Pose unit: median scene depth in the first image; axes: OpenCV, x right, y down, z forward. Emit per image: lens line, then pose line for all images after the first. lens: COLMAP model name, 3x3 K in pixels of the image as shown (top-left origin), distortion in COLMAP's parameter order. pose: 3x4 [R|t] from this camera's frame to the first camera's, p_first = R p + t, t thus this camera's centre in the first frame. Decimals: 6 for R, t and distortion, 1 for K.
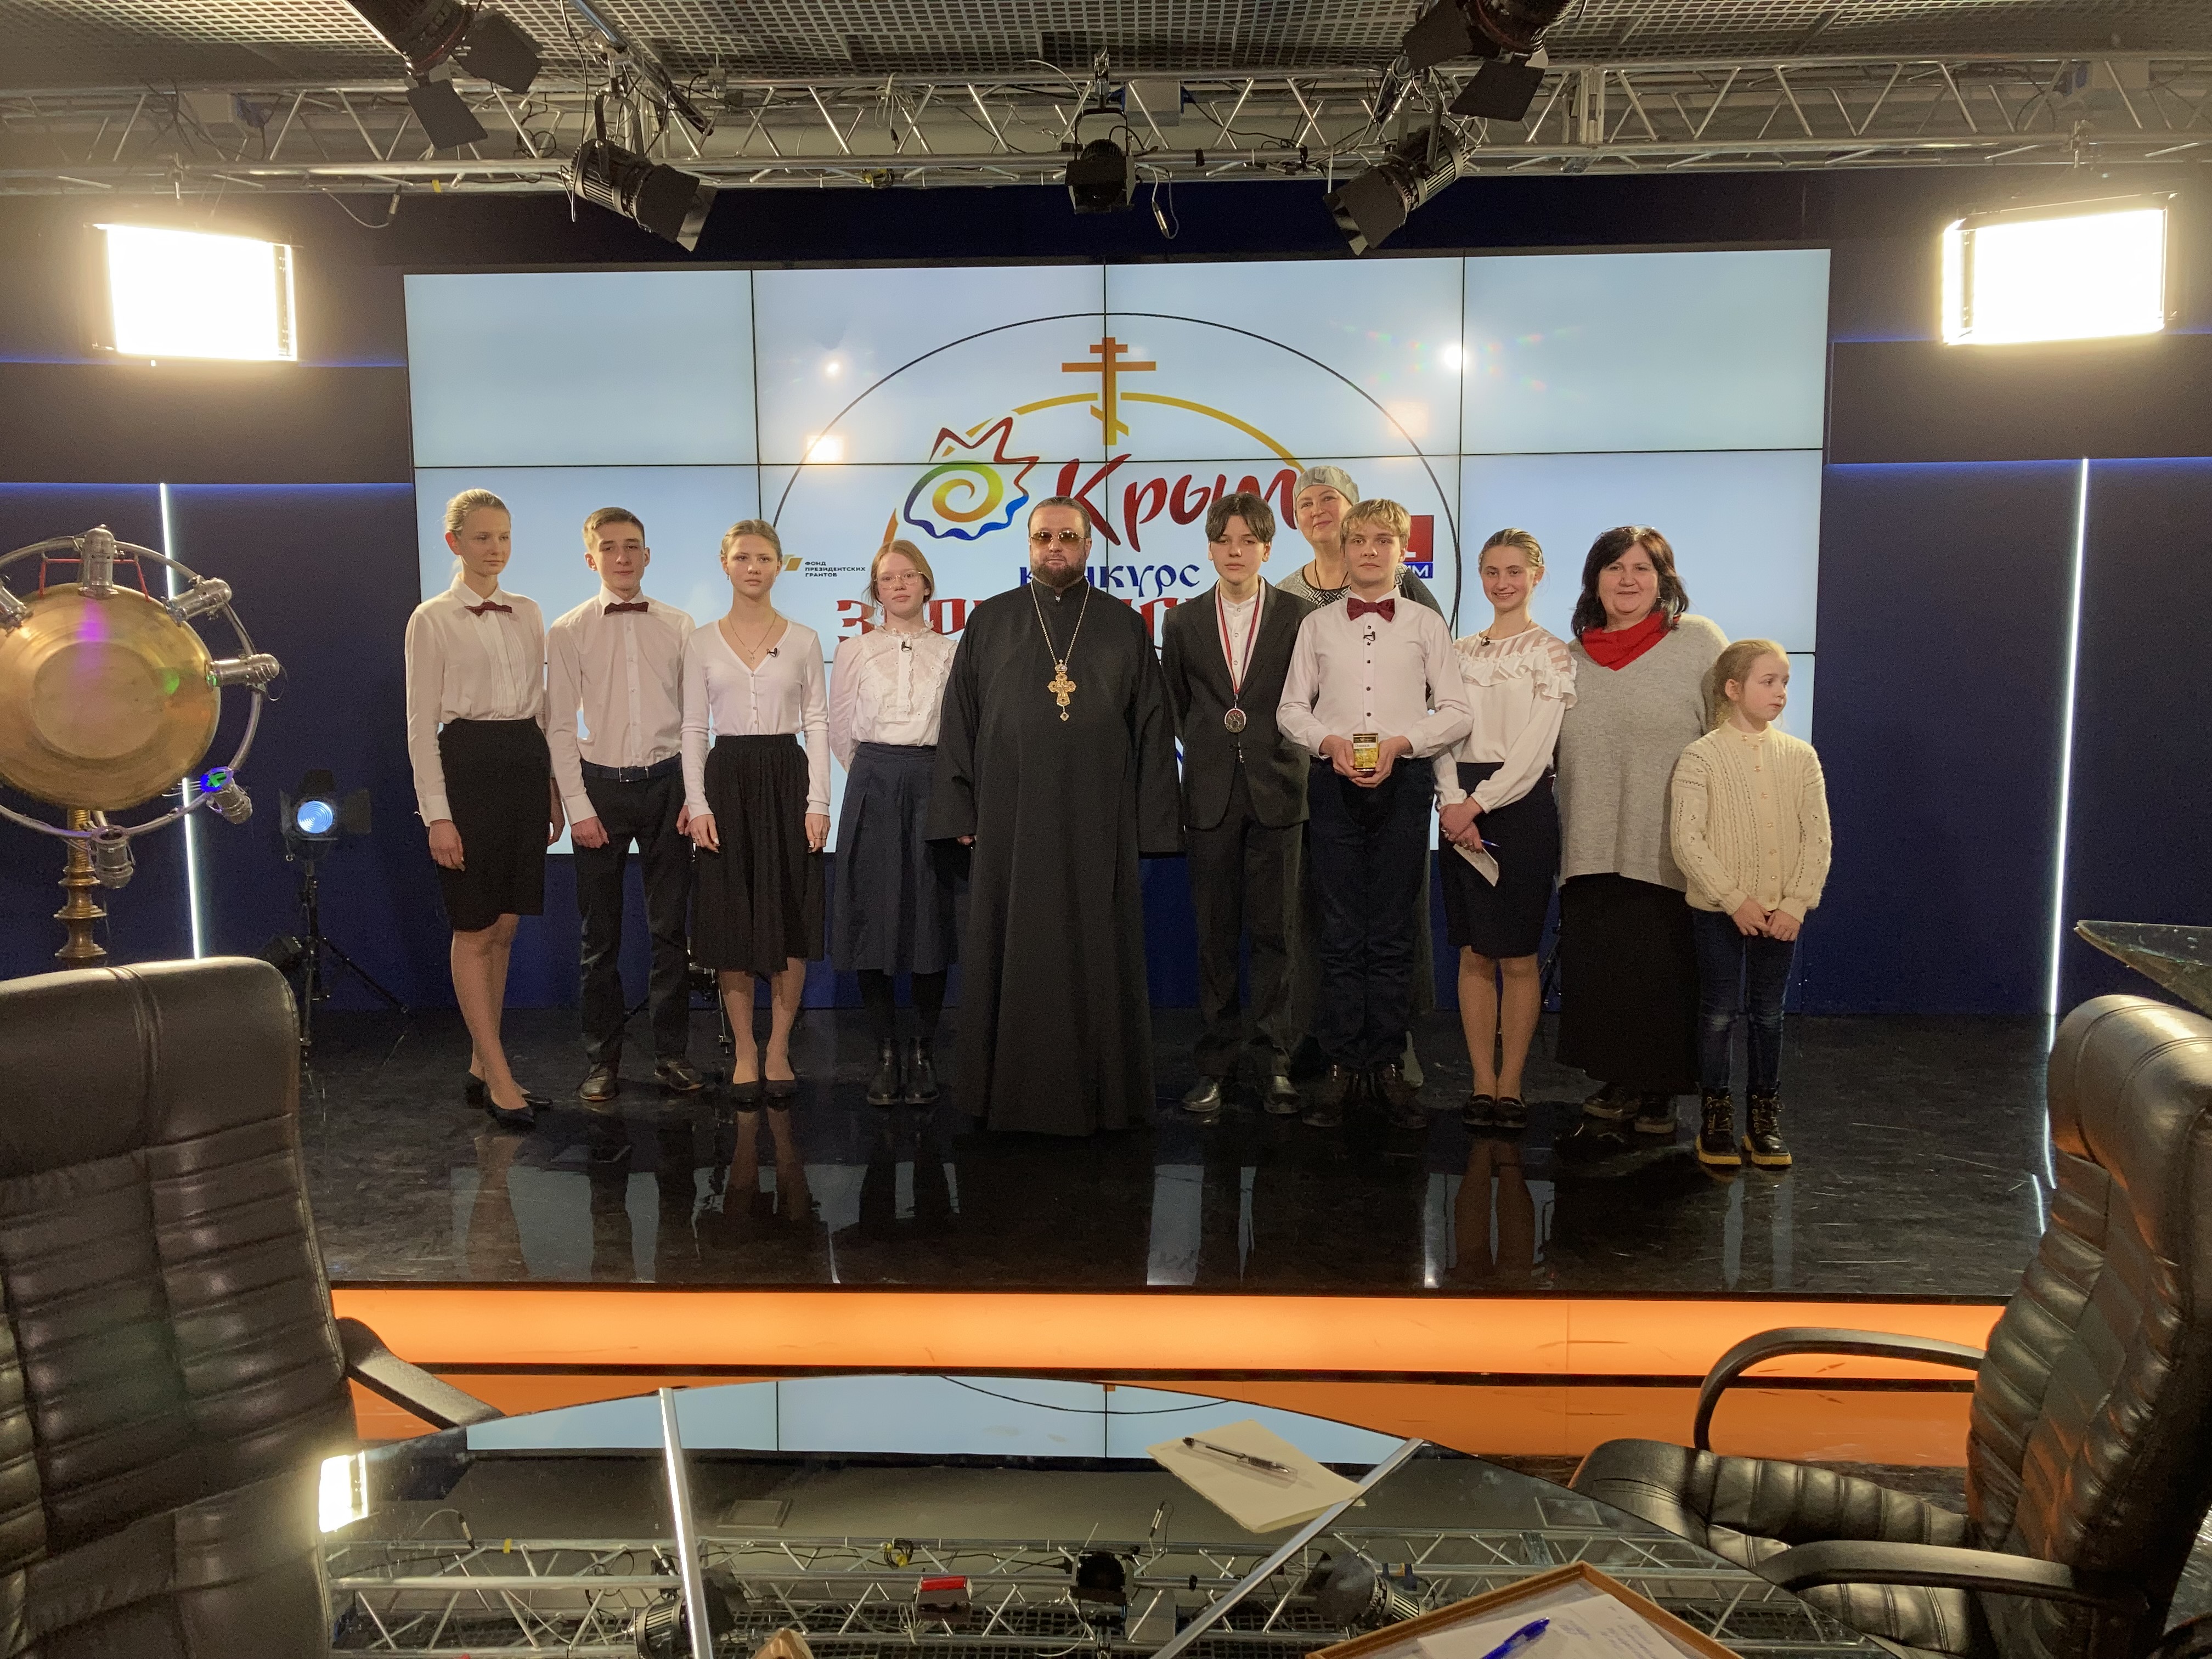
lens RADIAL K [[1796.3, 0, 1103.4], [0, 1796.3, 822.6], [0, 0, 1]] dist [0.029640, -0.030968]
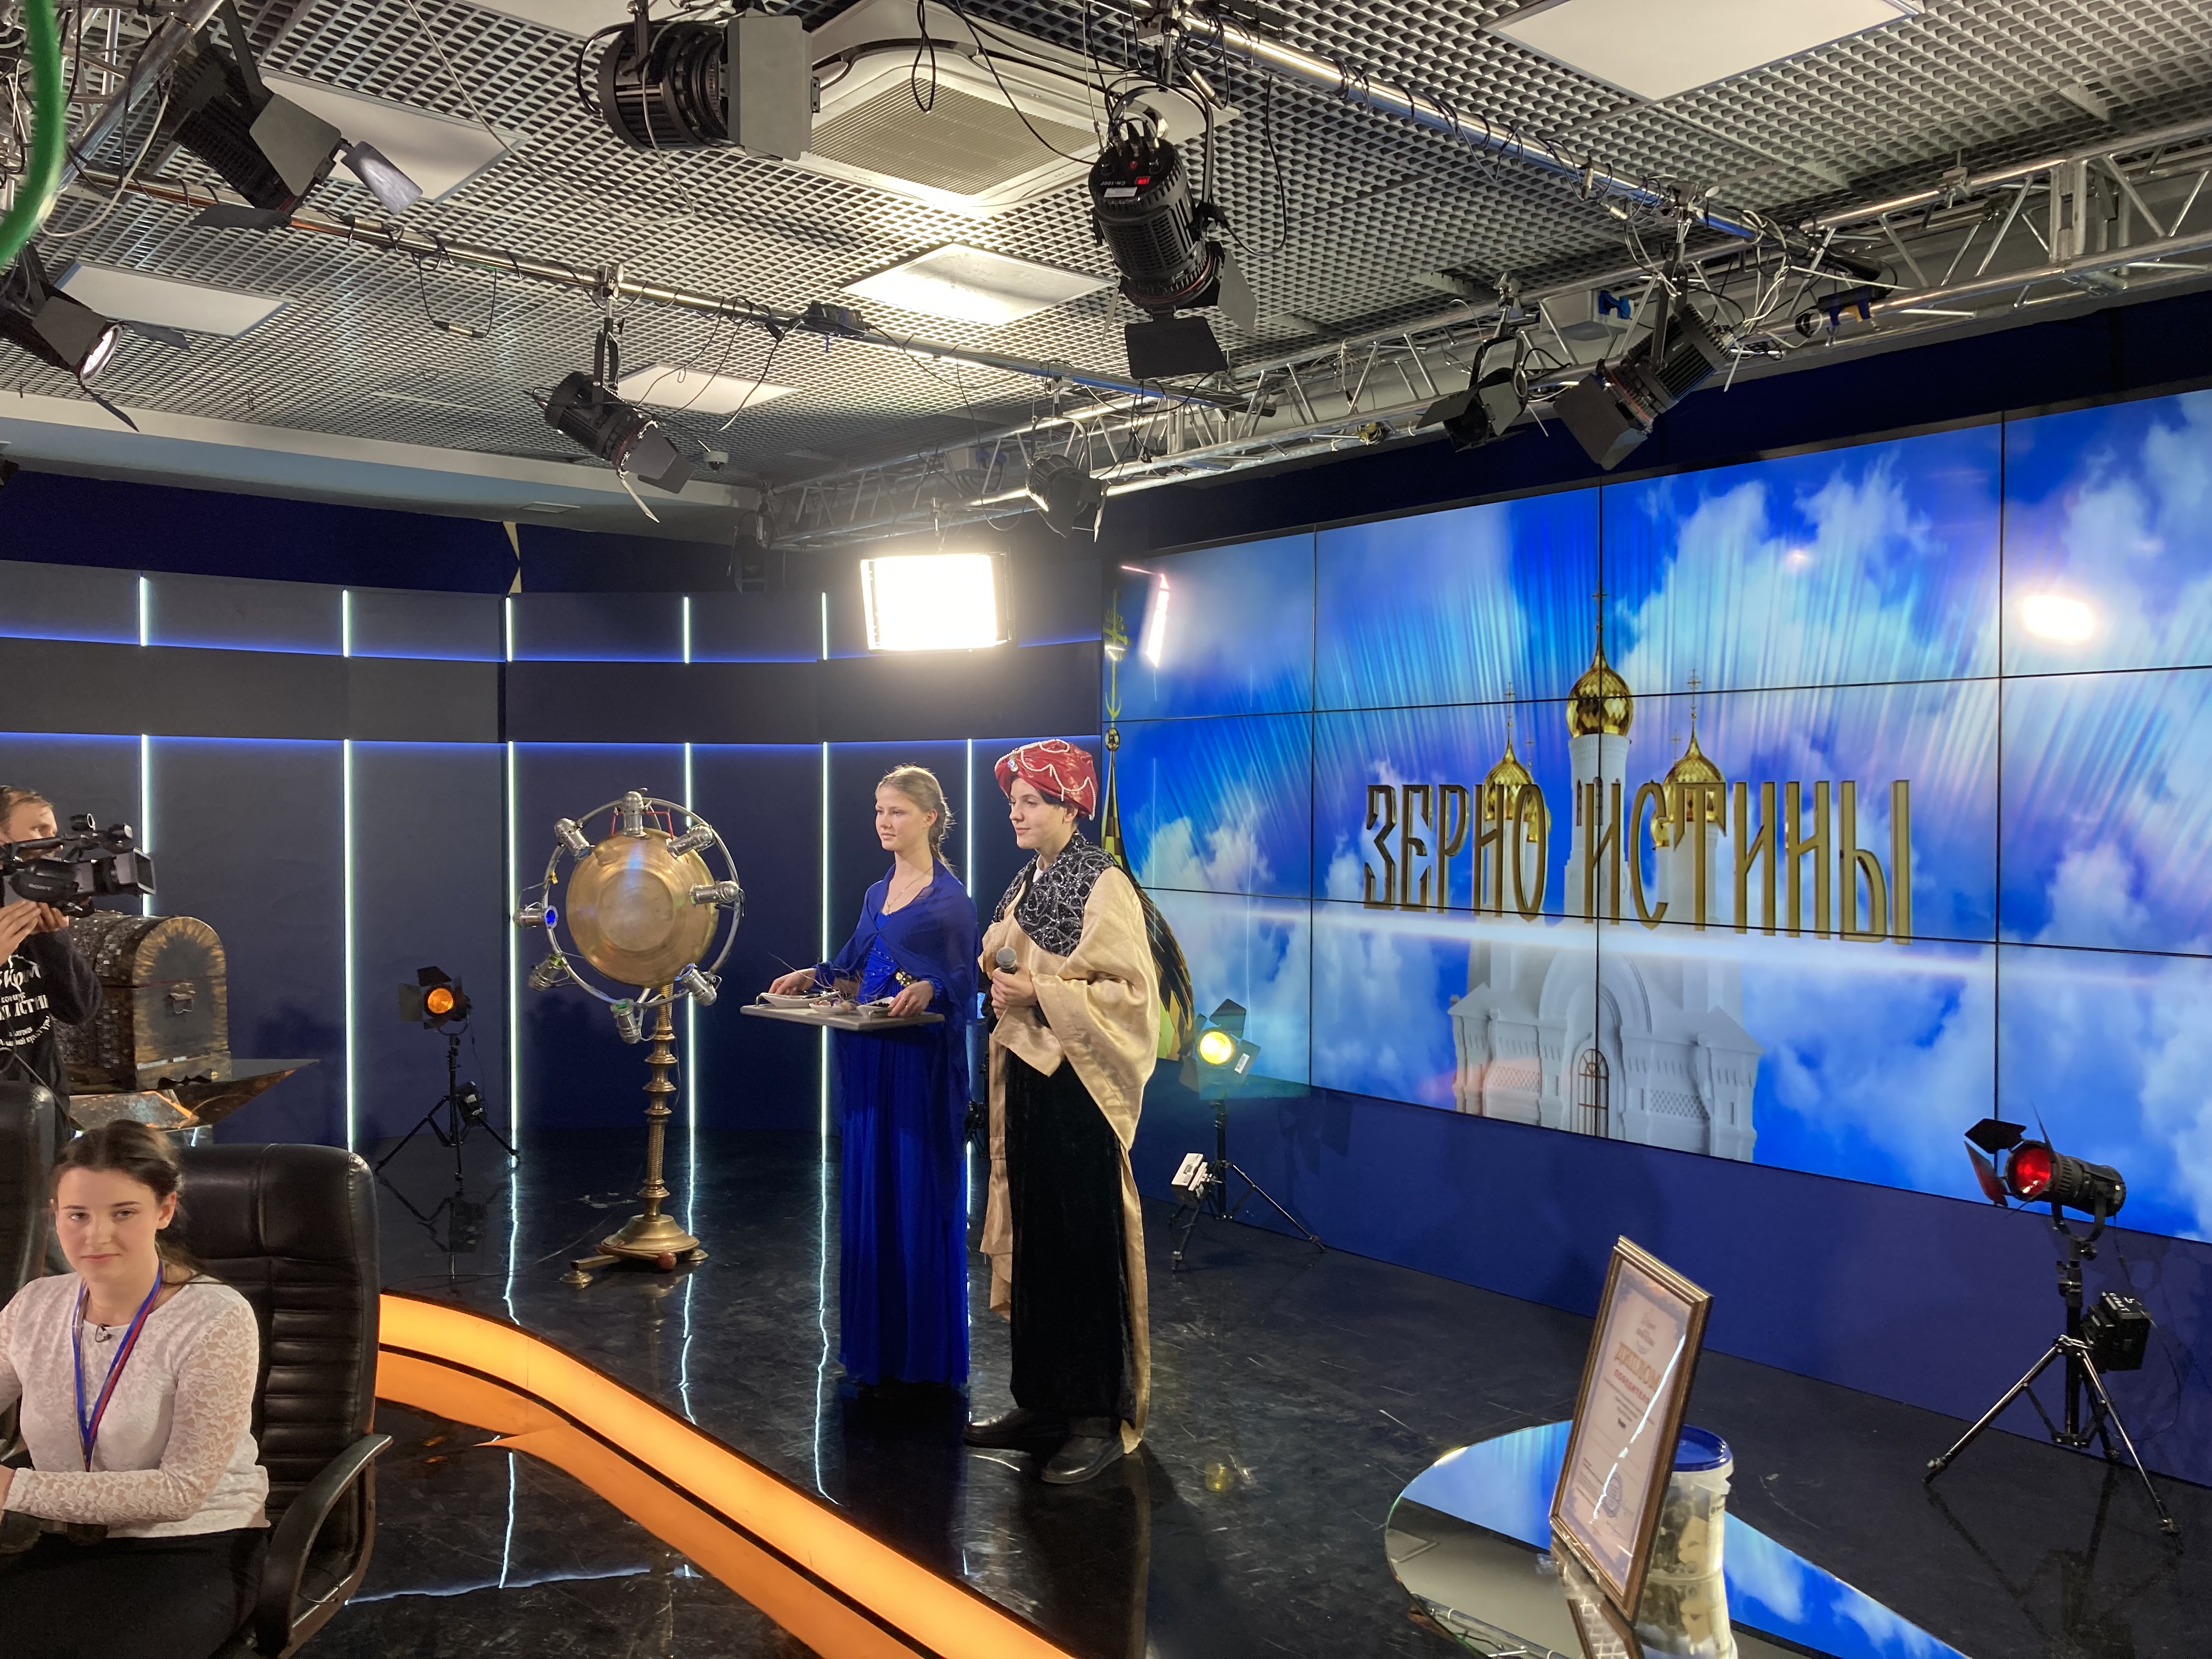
lens RADIAL K [[1796.3, 0, 1090.3], [0, 1796.3, 837.0], [0, 0, 1]] dist [0.029640, -0.030968]
pose [[0.670127, 0.023584, -0.741872, 0.510033], [-0.098298, 0.993511, -0.057207, -0.054788], [0.735709, 0.111261, 0.668097, 0.217698]]
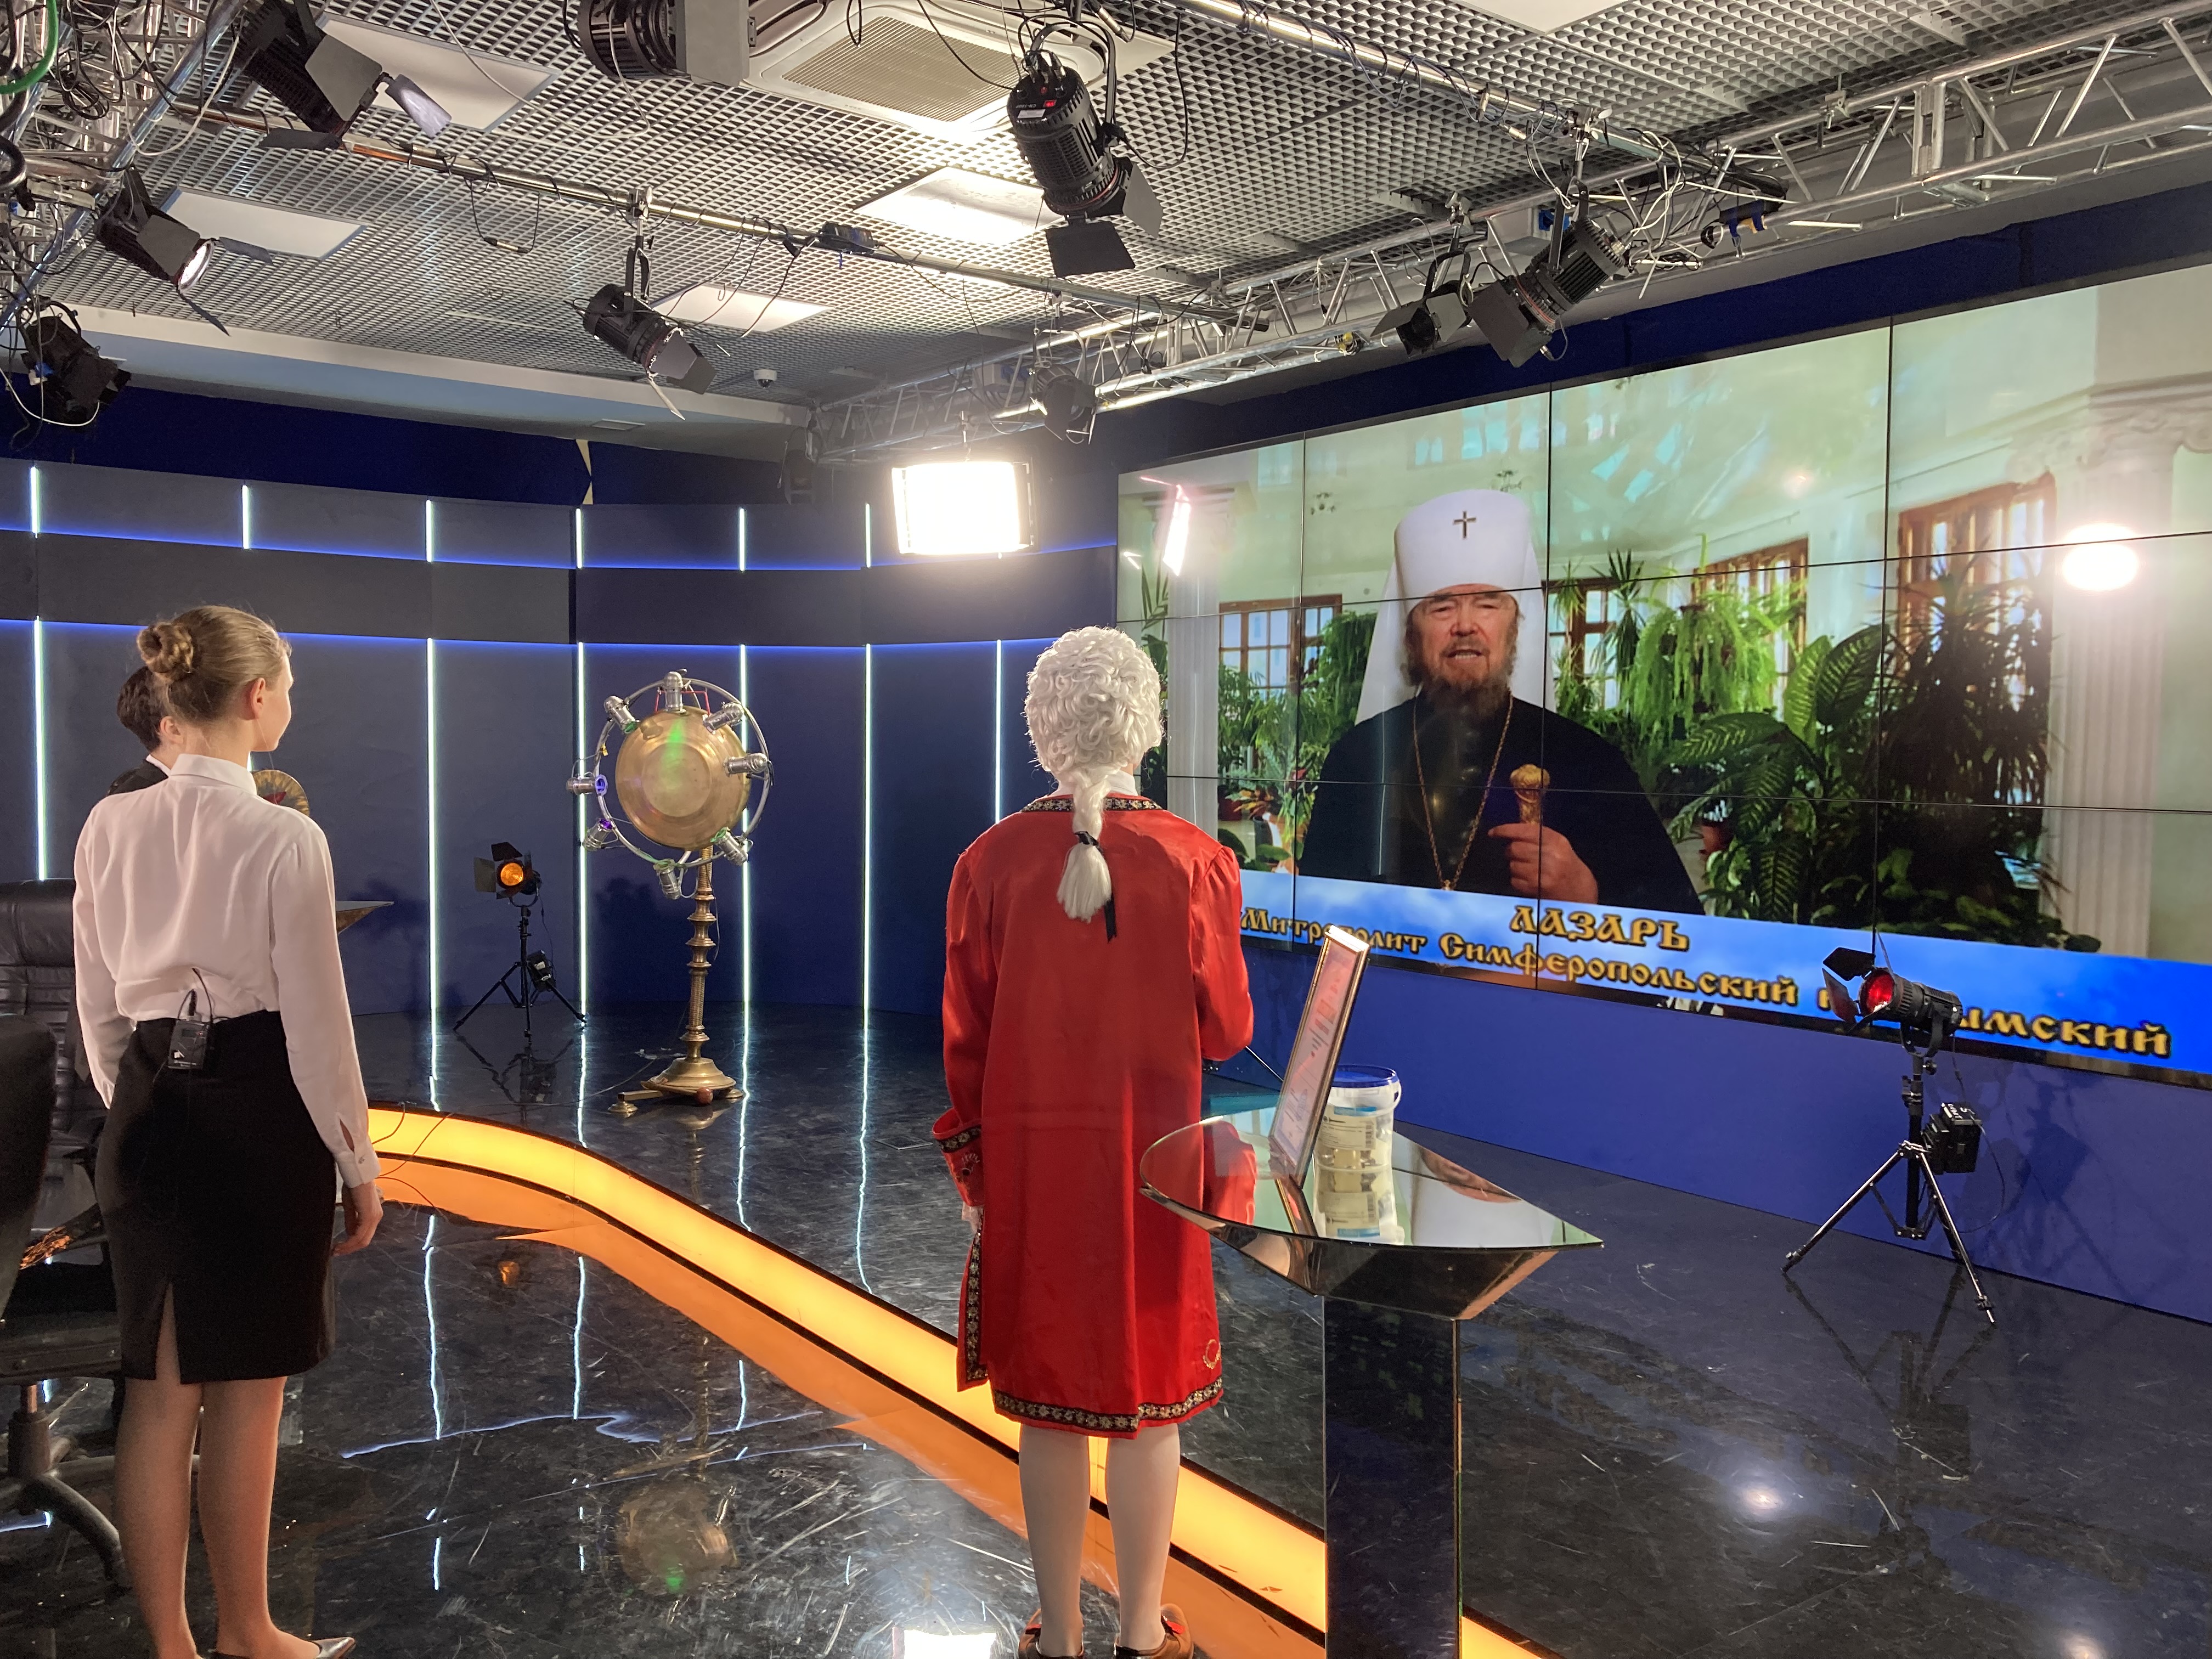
lens RADIAL K [[1796.3, 0, 1113.6], [0, 1796.3, 834.8], [0, 0, 1]] dist [0.029640, -0.030968]
pose [[0.637117, 0.051482, -0.769045, 0.624008], [-0.109982, 0.993629, -0.024598, -0.015878], [0.762880, 0.100253, 0.638721, 0.205576]]
